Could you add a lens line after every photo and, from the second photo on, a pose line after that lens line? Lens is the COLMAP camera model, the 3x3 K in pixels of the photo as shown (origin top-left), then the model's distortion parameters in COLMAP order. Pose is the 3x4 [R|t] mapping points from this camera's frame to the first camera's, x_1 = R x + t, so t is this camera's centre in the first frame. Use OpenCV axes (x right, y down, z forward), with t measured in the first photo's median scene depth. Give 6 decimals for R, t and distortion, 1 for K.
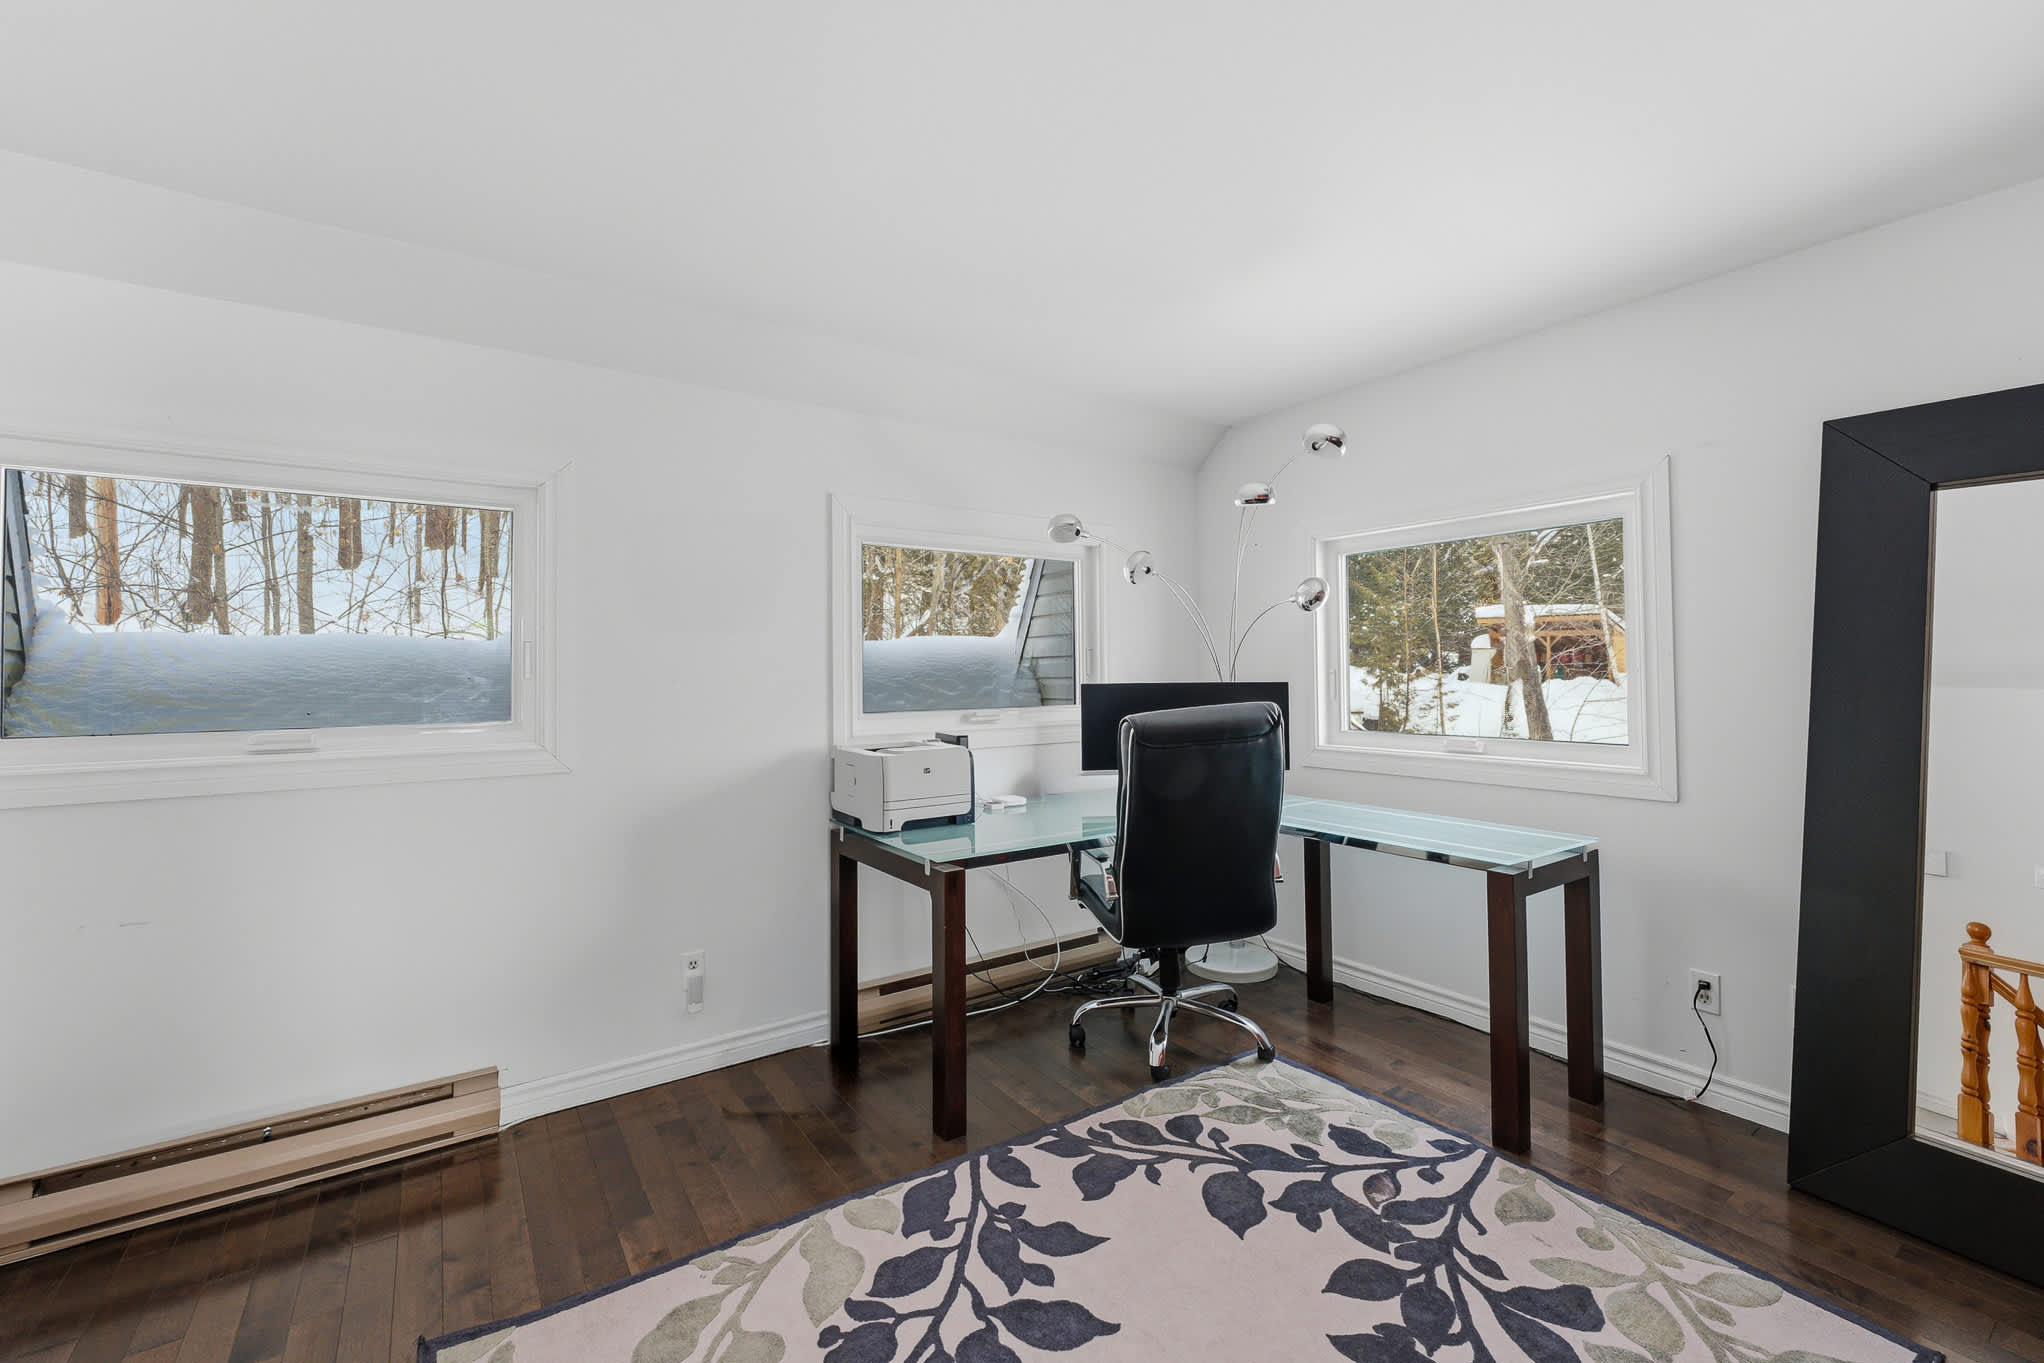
lens RADIAL K [[869.1, 0, 1018.4], [0, 869.1, 665.2], [0, 0, 1]] dist [0.000154, 0.000245]
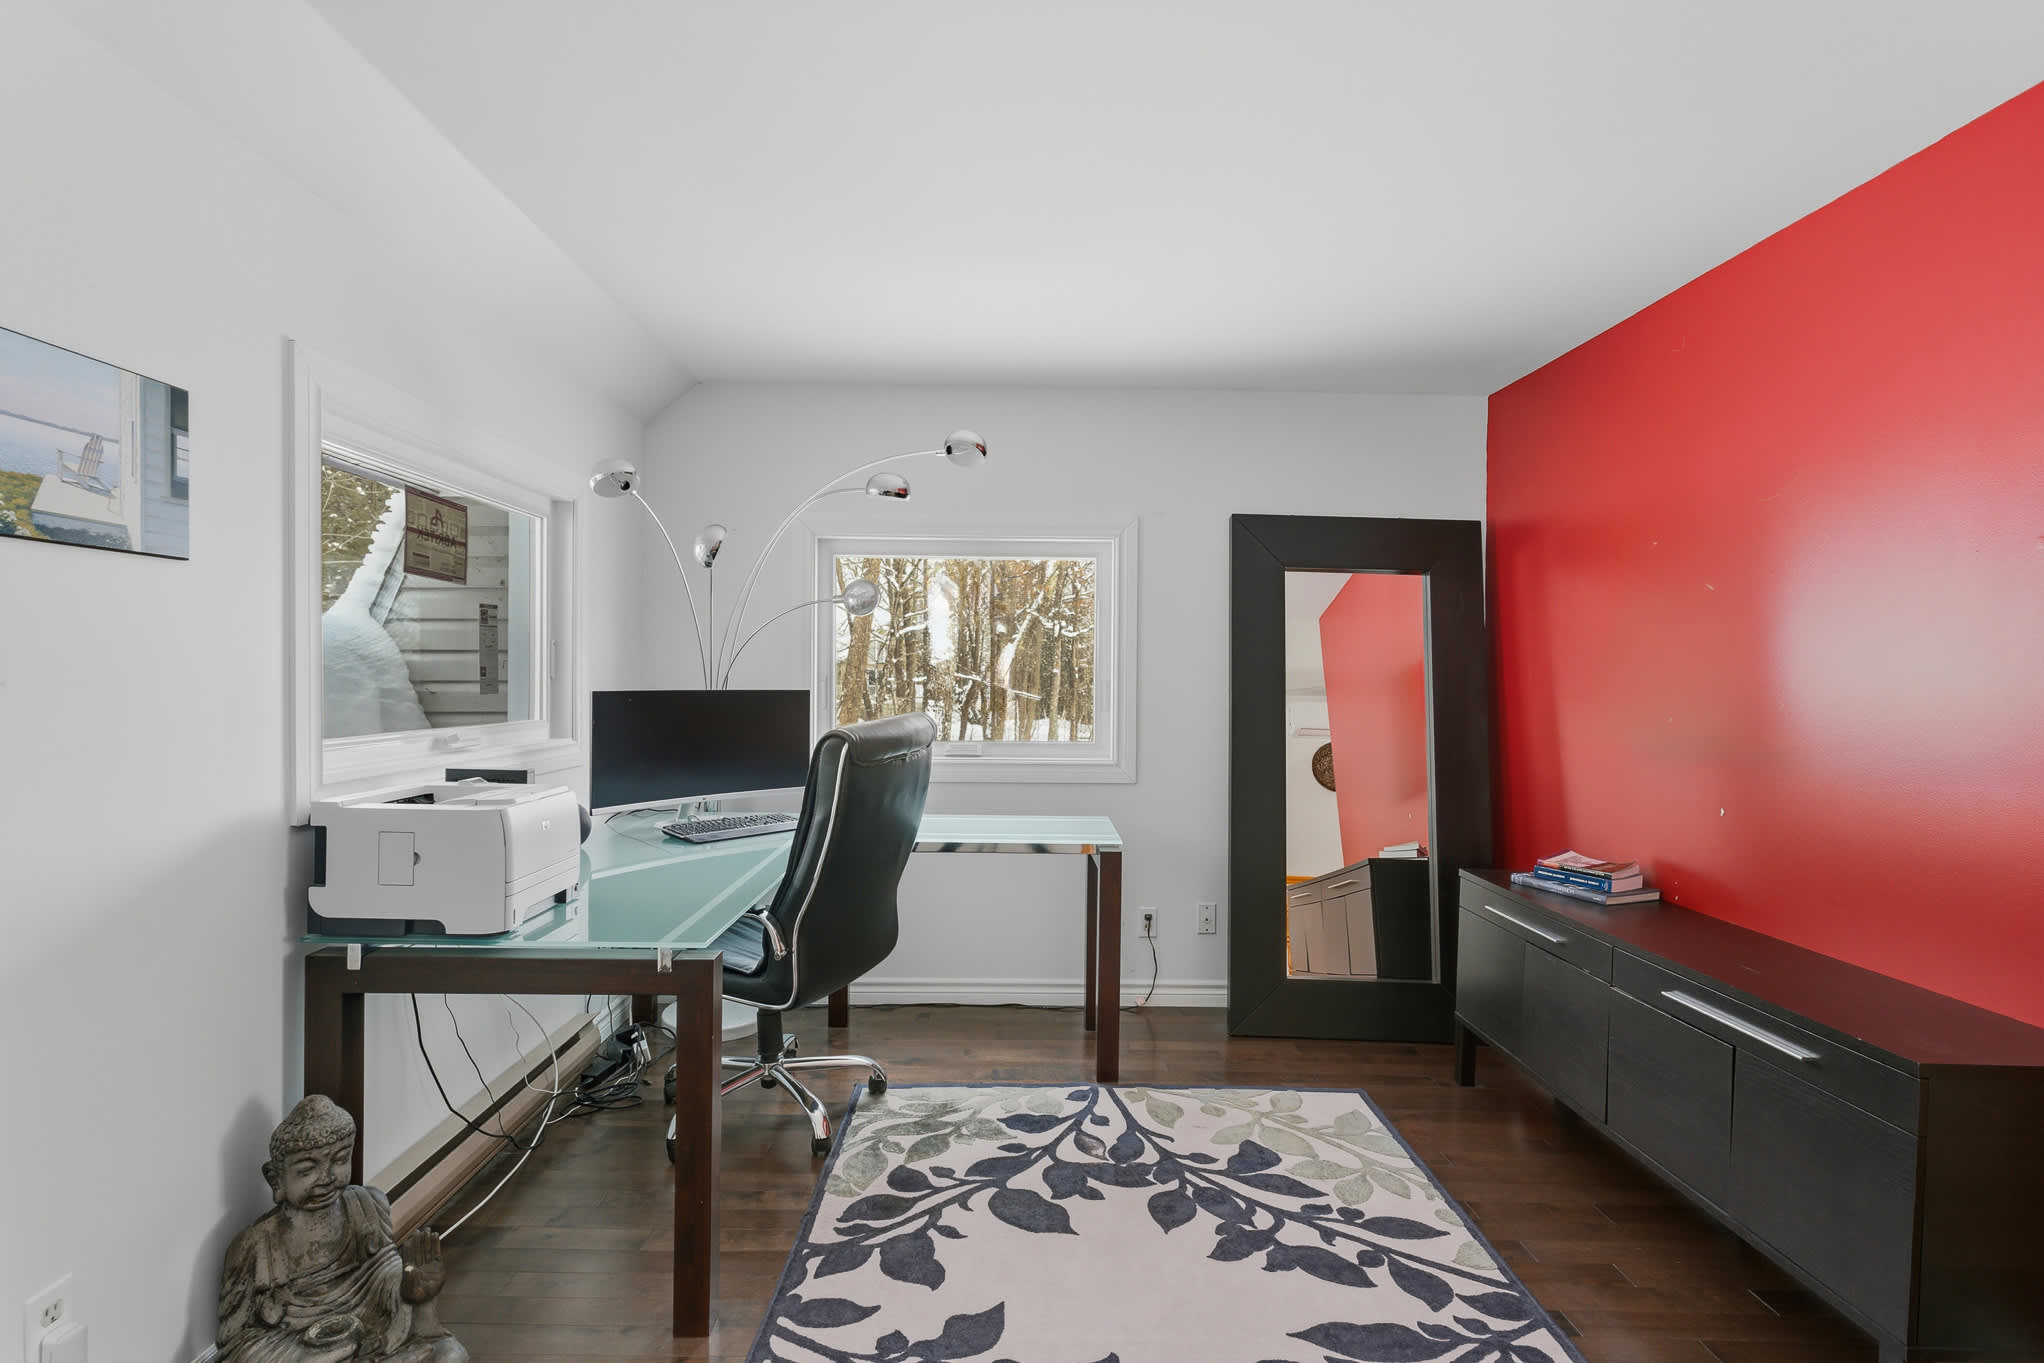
lens RADIAL K [[978.3, 0, 1016.5], [0, 978.3, 688.6], [0, 0, 1]] dist [-0.002008, -0.000178]
pose [[0.549467, 0.004108, 0.835505, -0.659302], [-0.020953, 0.999741, 0.008865, 0.007641], [-0.835252, -0.022377, 0.549411, 0.390201]]
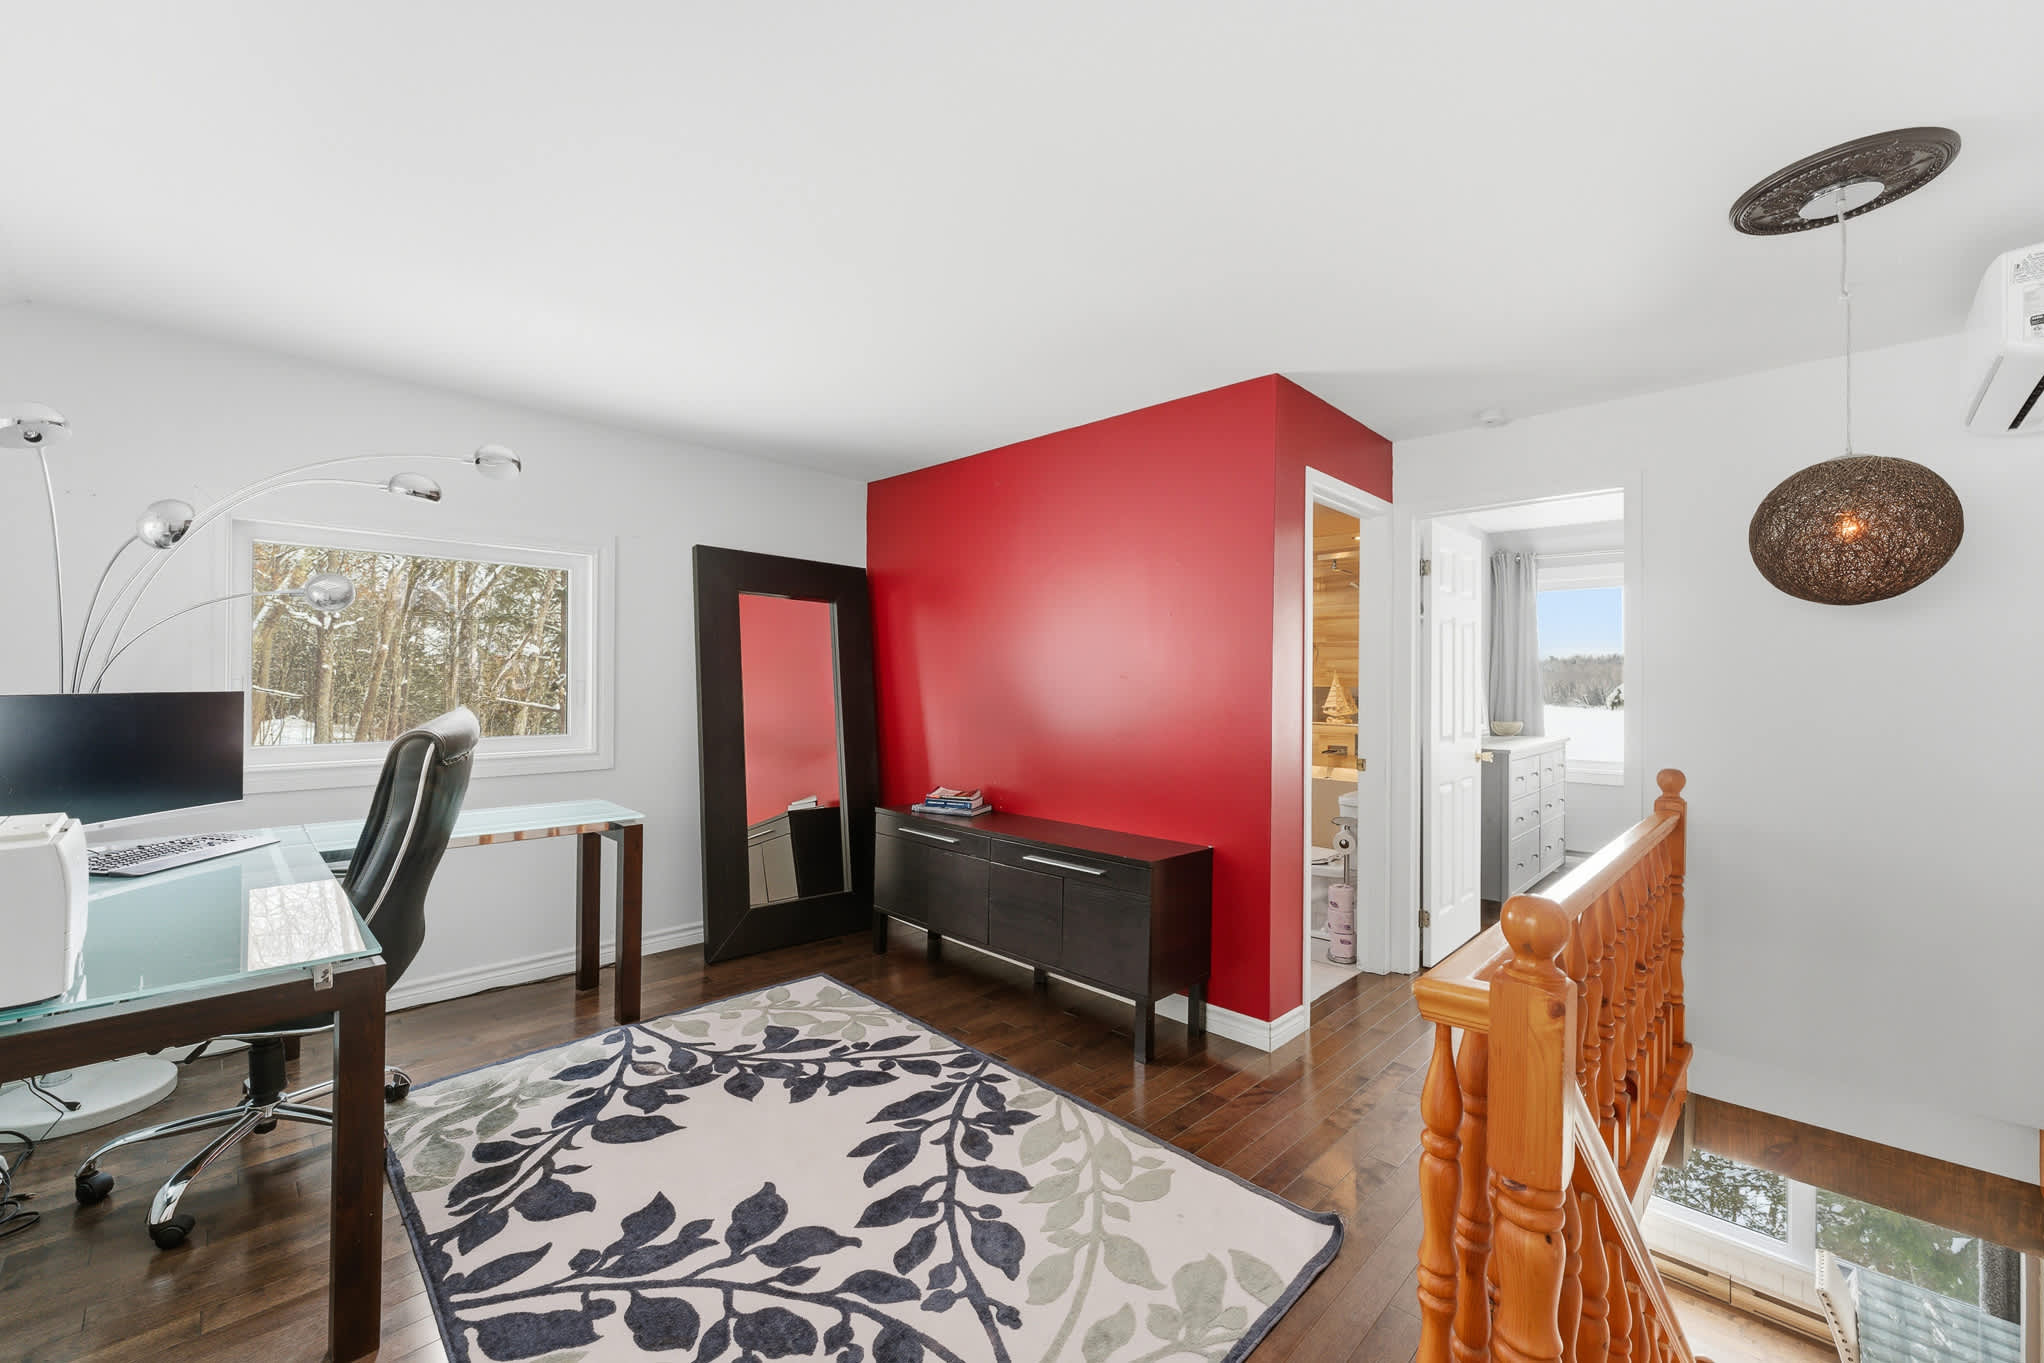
lens RADIAL K [[821.3, 0, 1020.7], [0, 821.3, 683.3], [0, 0, 1]] dist [0.000346, 0.000223]
pose [[-0.200509, 0.001937, 0.979690, -0.899065], [-0.015783, 0.999862, -0.005207, 0.008229], [-0.979565, -0.016507, -0.200451, 0.681114]]
